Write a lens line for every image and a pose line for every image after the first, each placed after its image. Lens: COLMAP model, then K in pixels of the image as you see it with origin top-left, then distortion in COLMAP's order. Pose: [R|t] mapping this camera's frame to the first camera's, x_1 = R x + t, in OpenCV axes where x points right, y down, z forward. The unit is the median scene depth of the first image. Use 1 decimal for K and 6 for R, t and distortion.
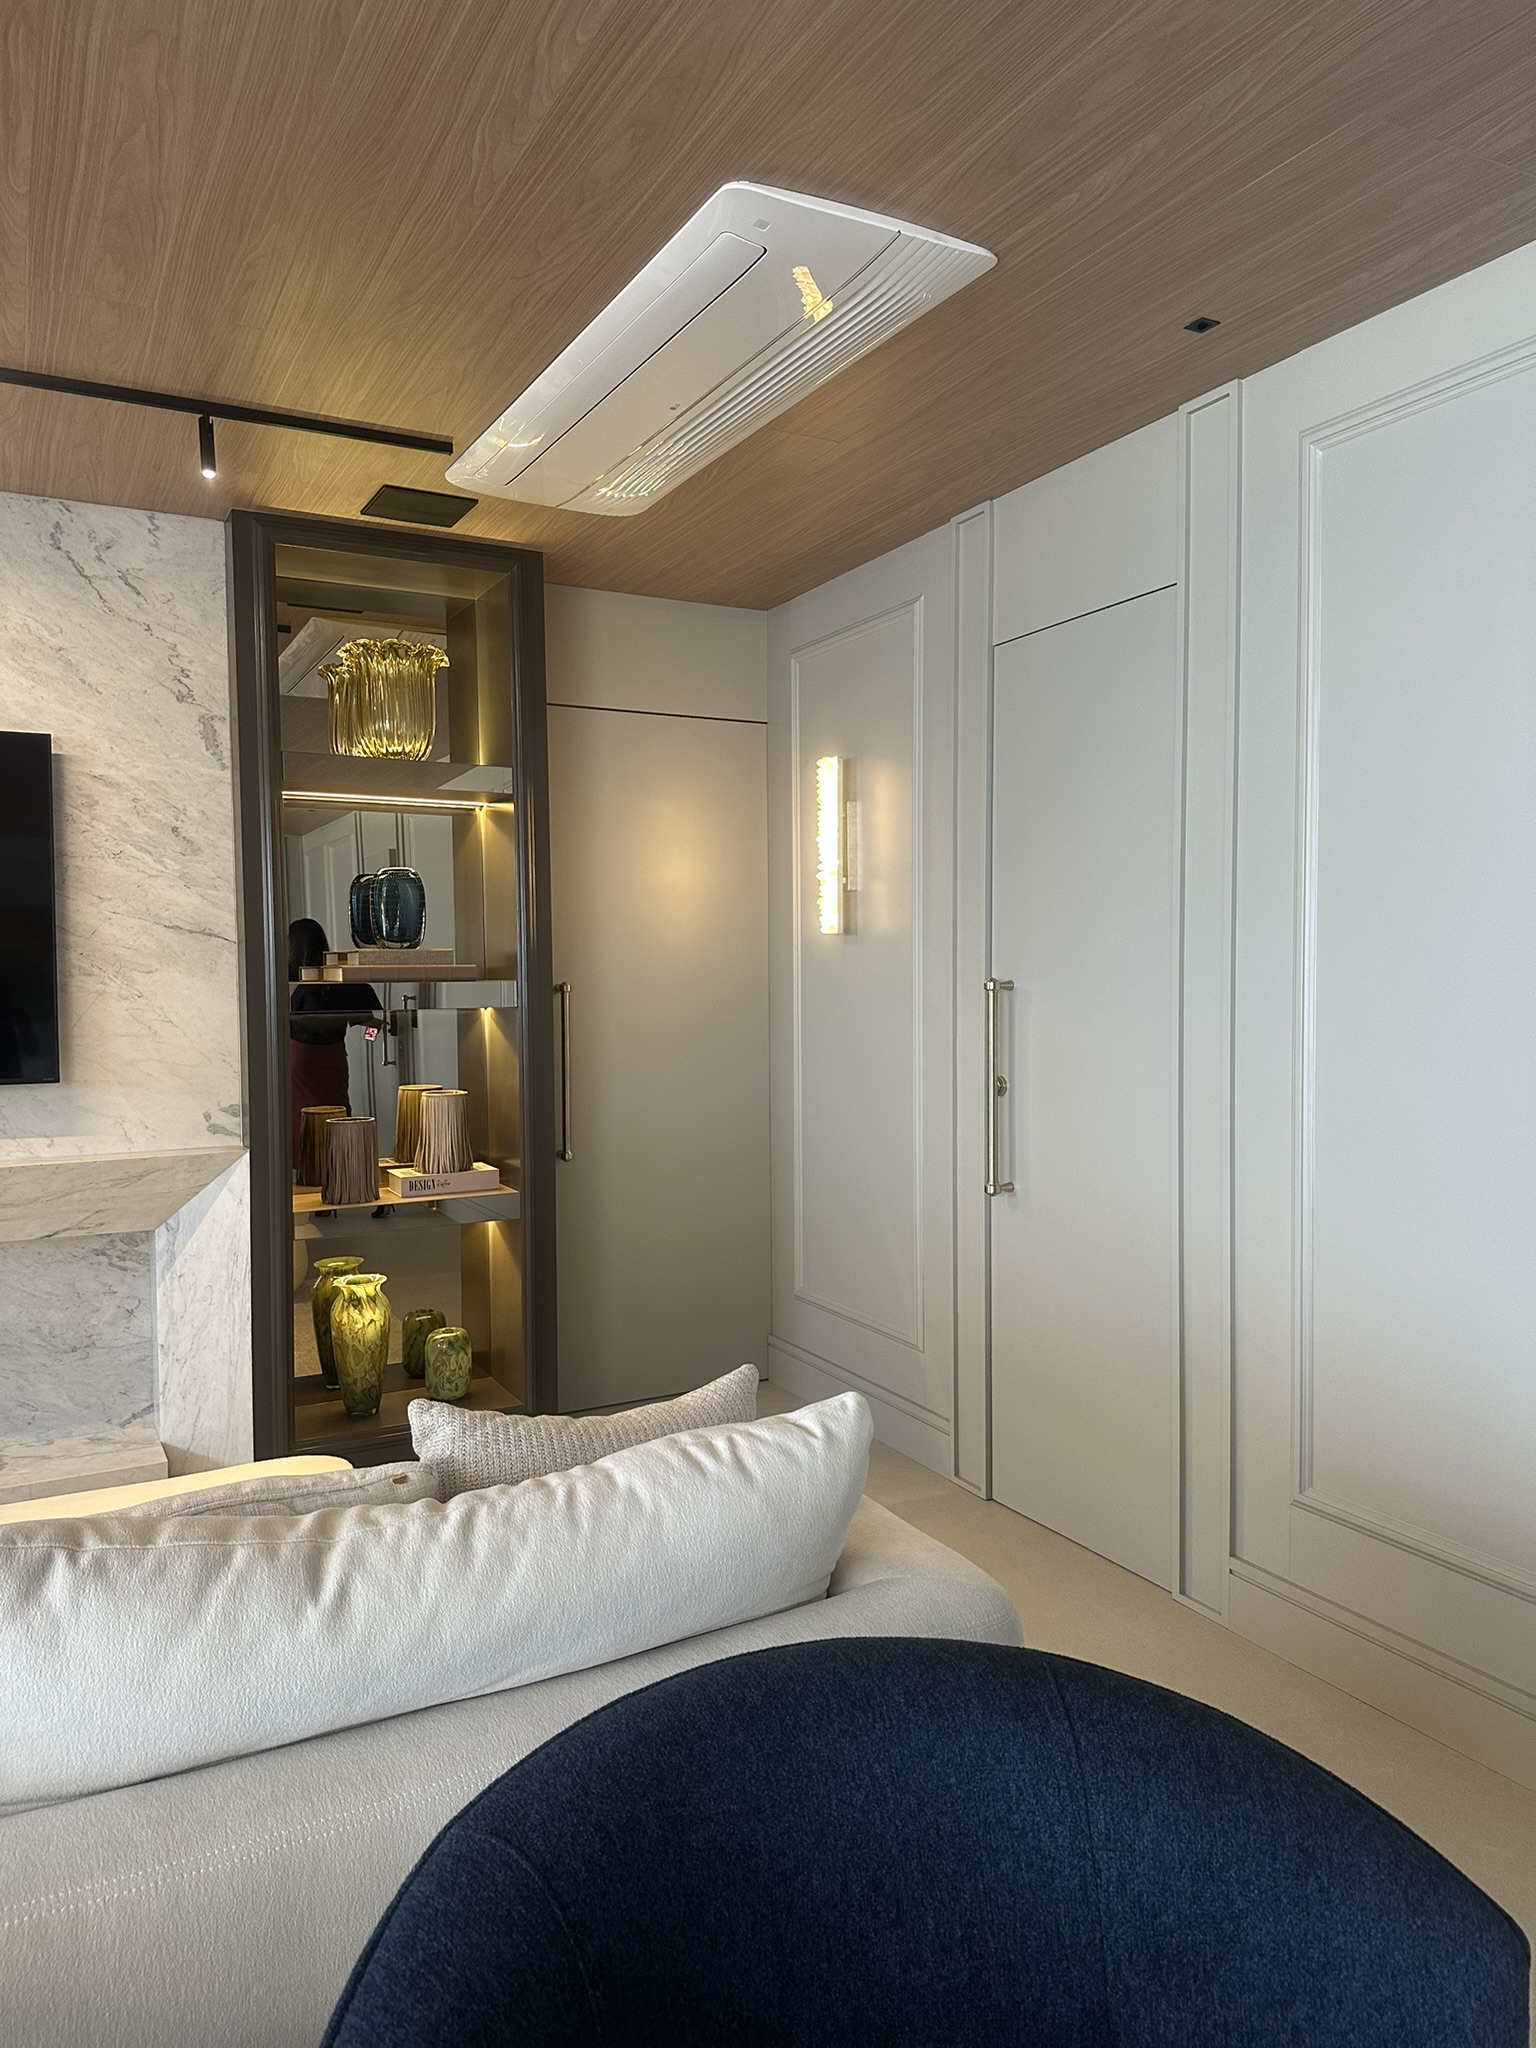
lens RADIAL K [[1432.7, 0, 759.7], [0, 1432.7, 1014.9], [0, 0, 1]] dist [0.044909, -0.021280]
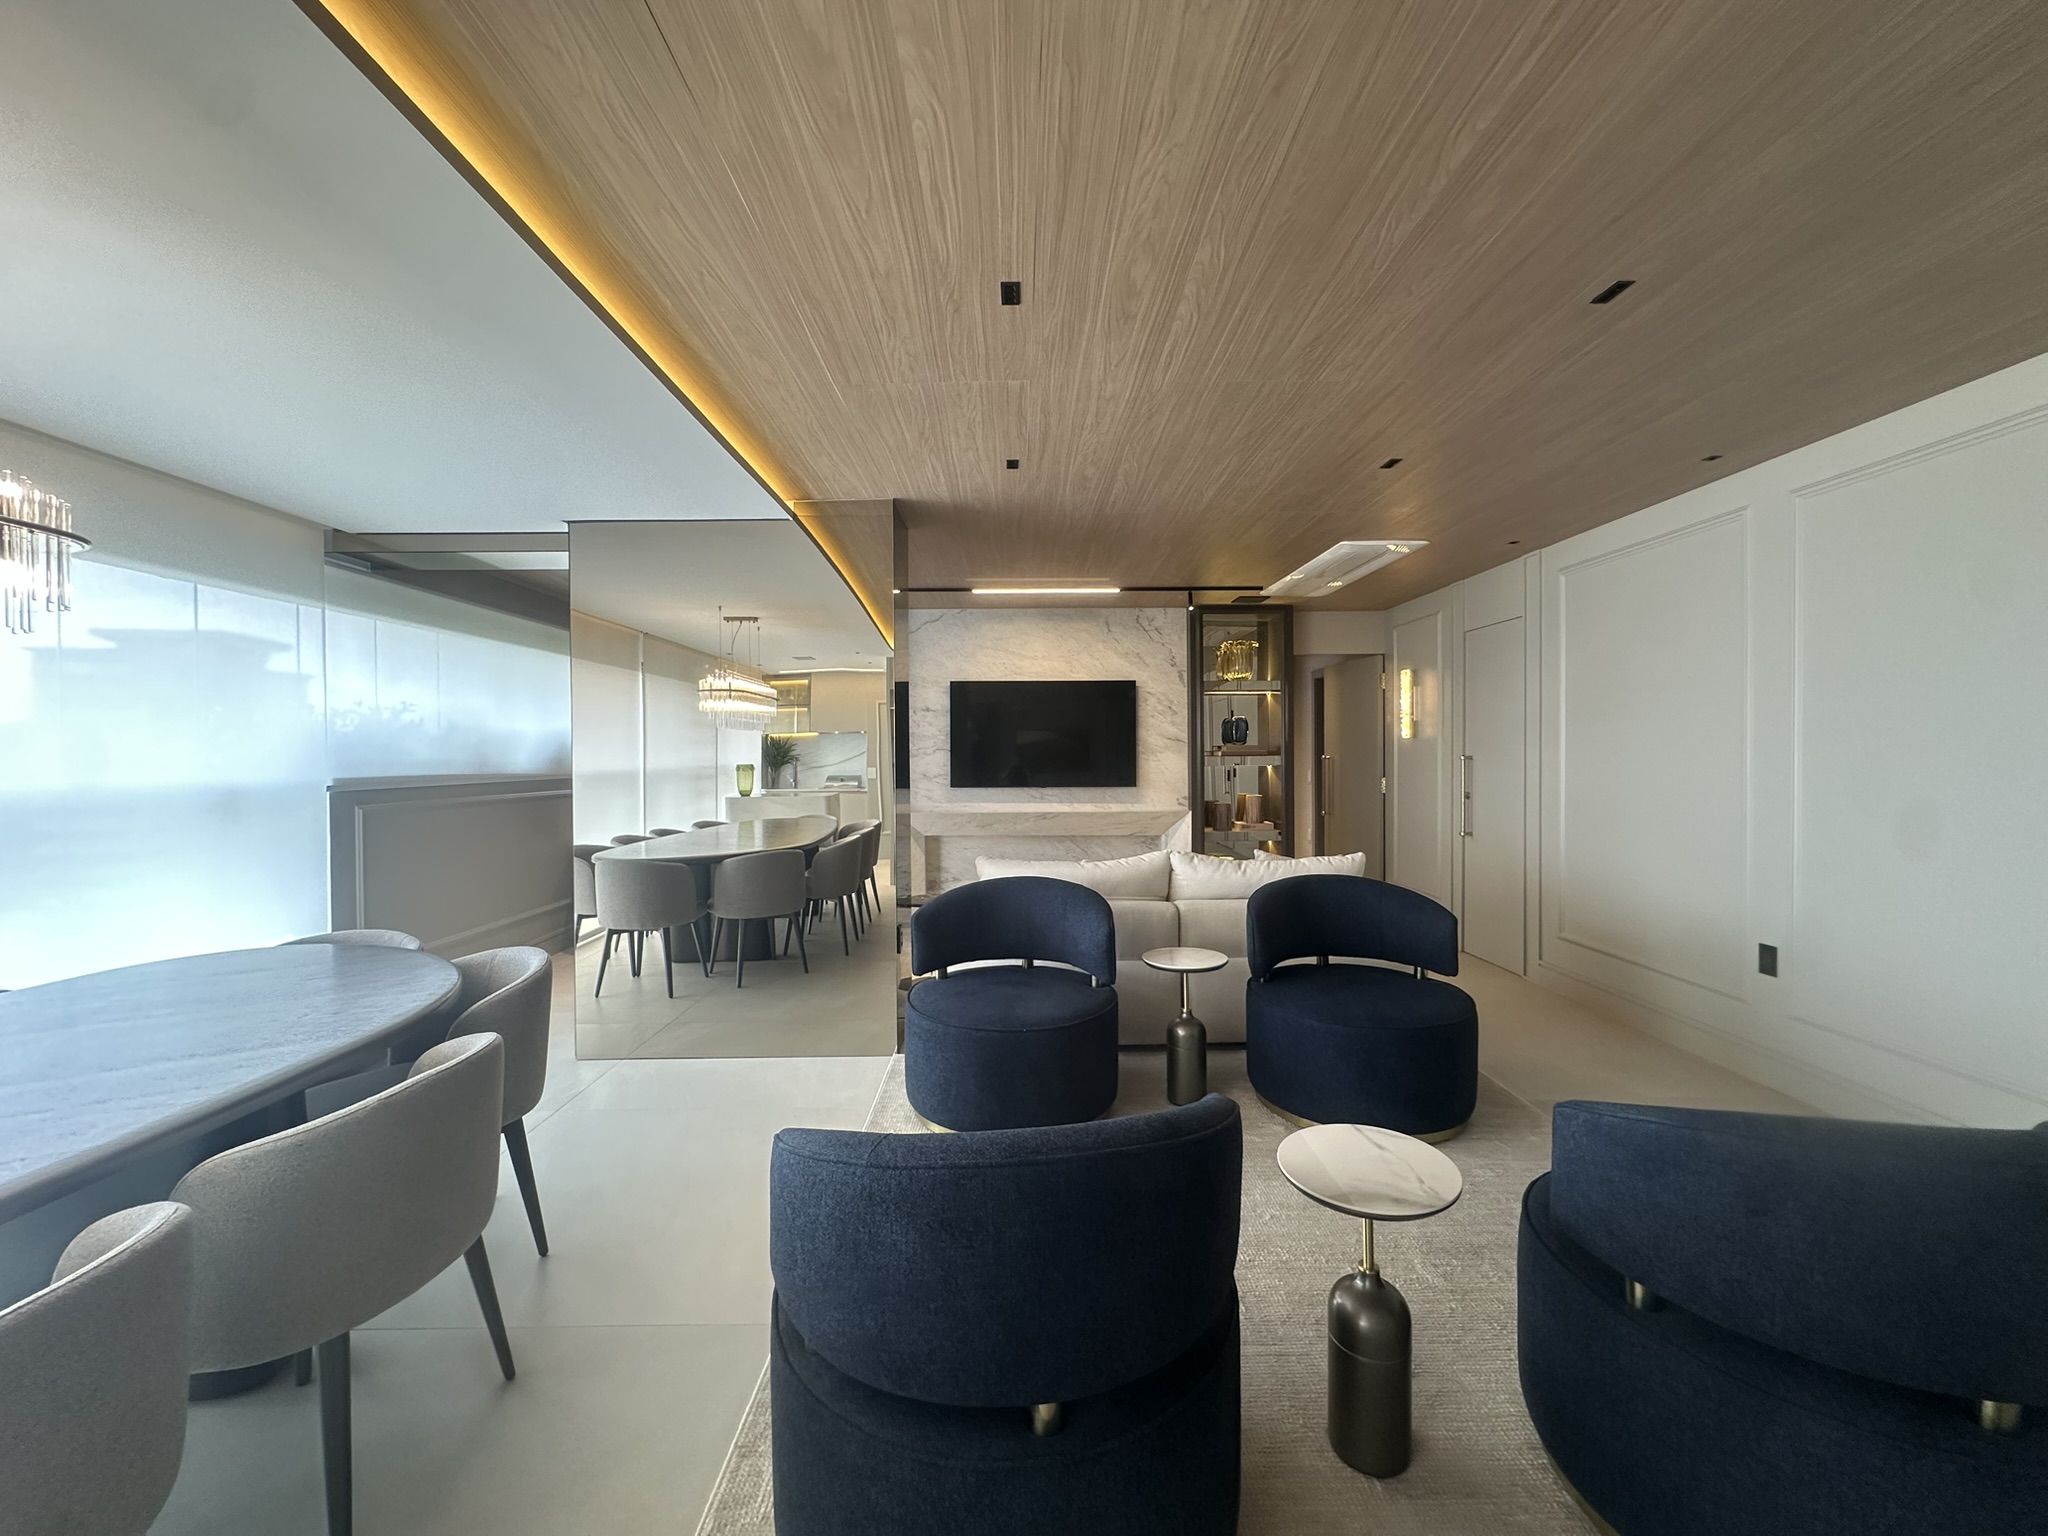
lens RADIAL K [[821.5, 0, 1028.2], [0, 821.5, 767.1], [0, 0, 1]] dist [0.001090, 0.000063]
pose [[0.892827, 0.009552, -0.450299, 0.125431], [-0.016116, 0.999812, -0.010746, 0.026384], [0.450112, 0.016851, 0.892813, -0.730110]]
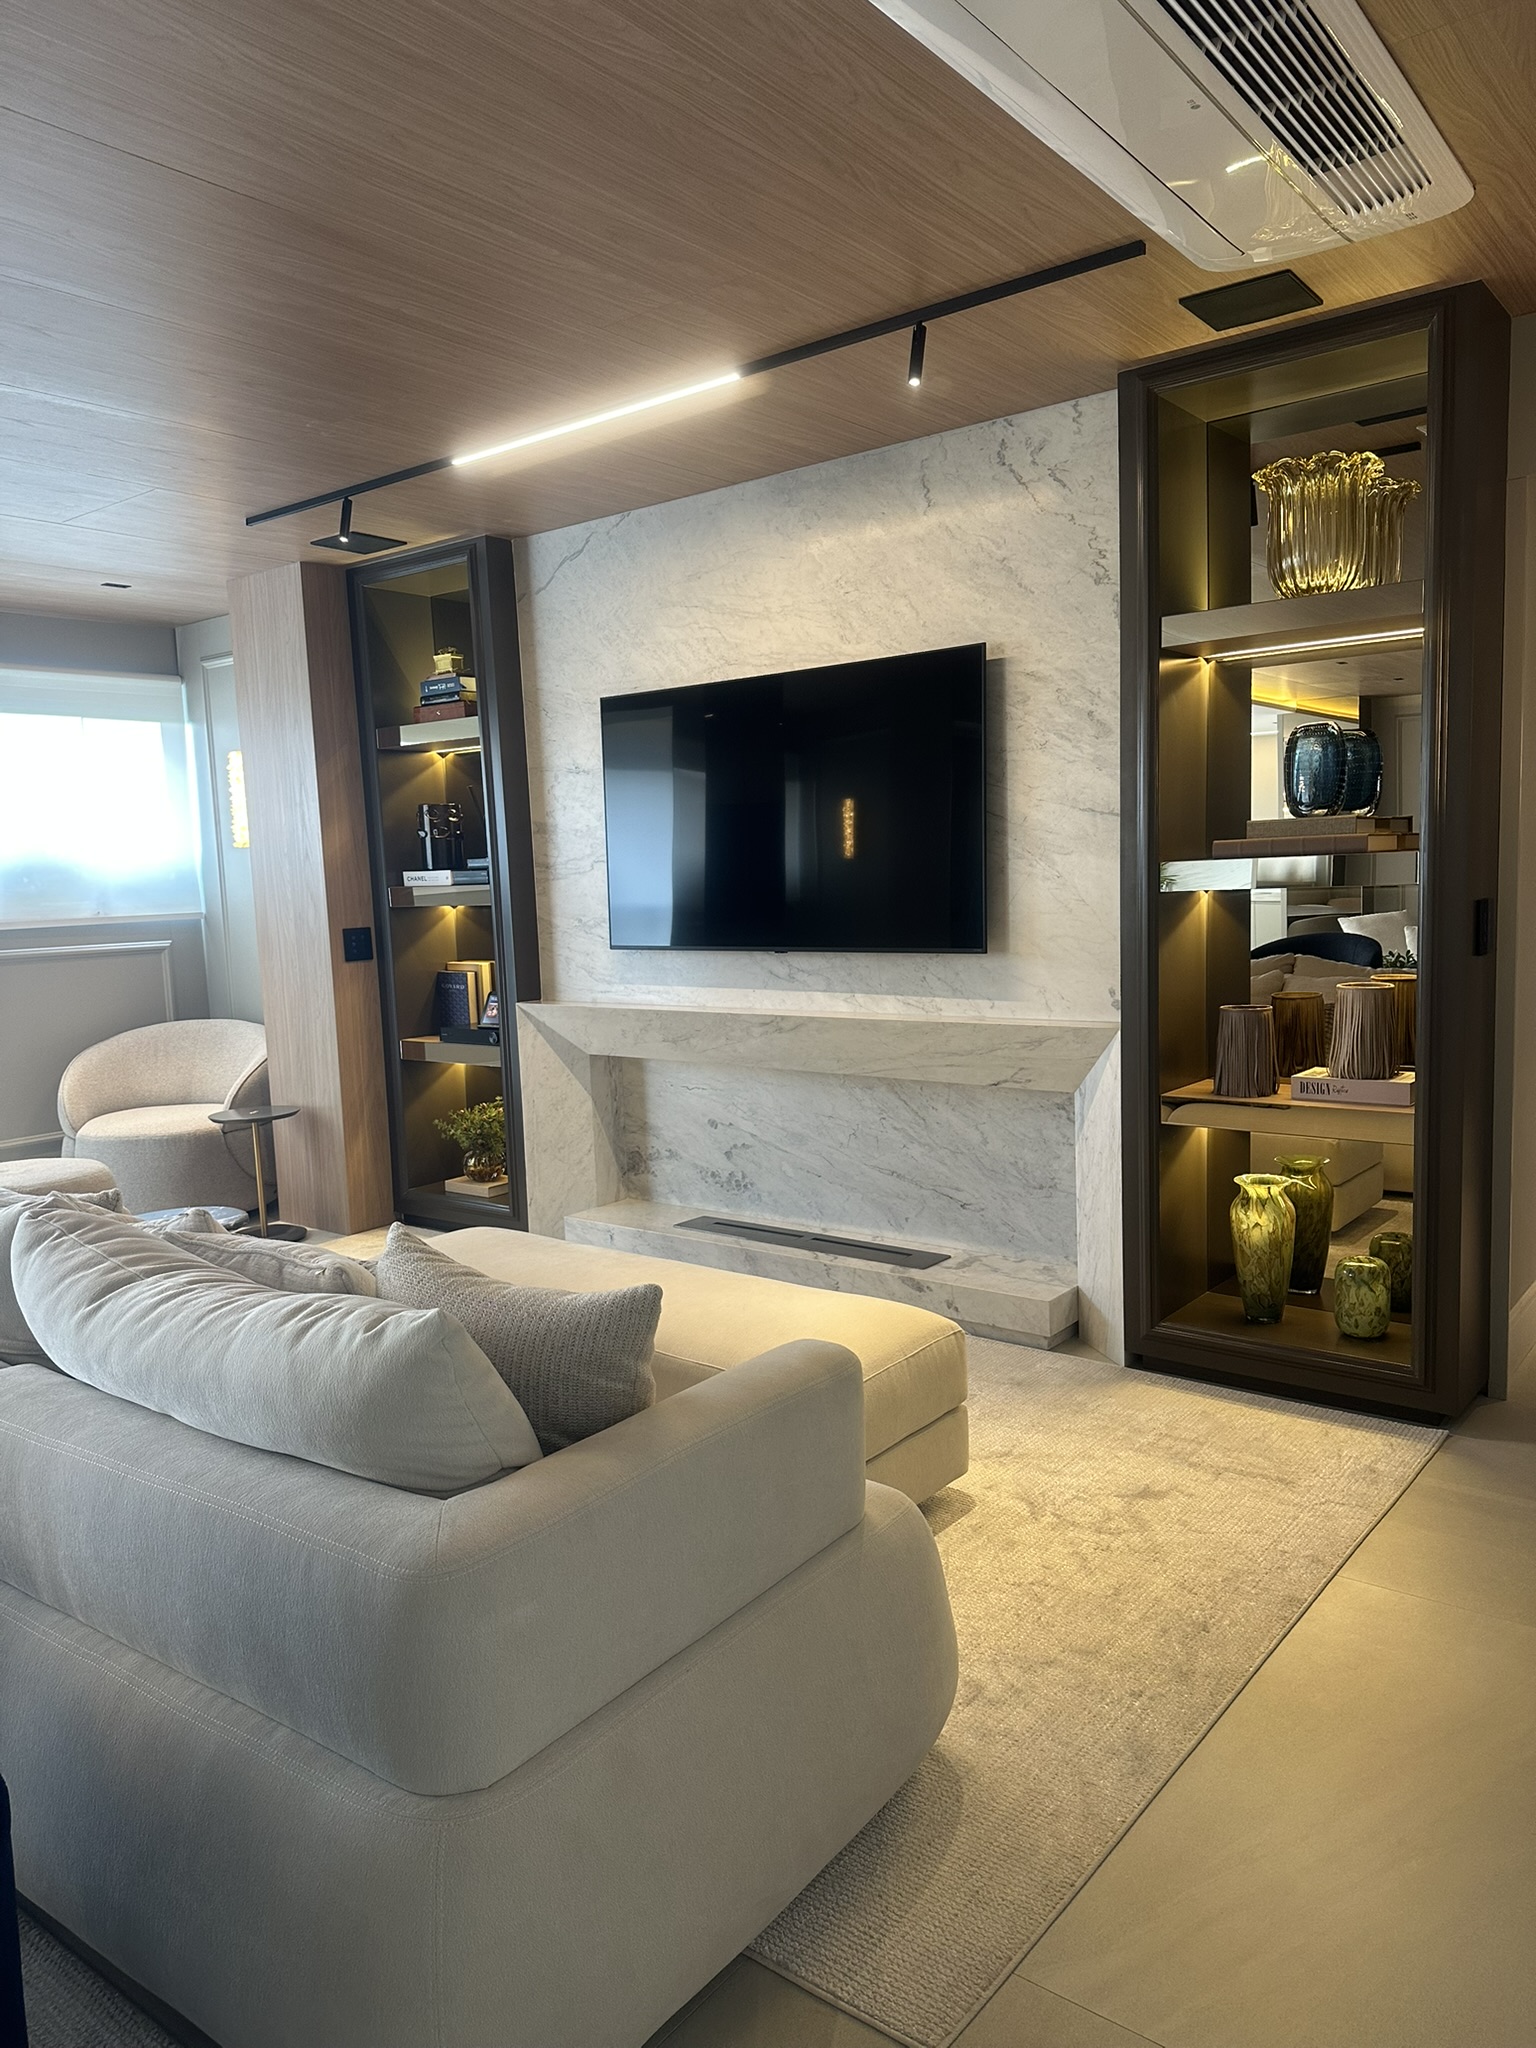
lens RADIAL K [[1432.7, 0, 765.9], [0, 1432.7, 1045.1], [0, 0, 1]] dist [0.044909, -0.021280]
pose [[0.412496, 0.109708, -0.904329, 0.460891], [0.002165, 0.992601, 0.121404, -0.018661], [0.910957, -0.052036, 0.409206, 0.356129]]
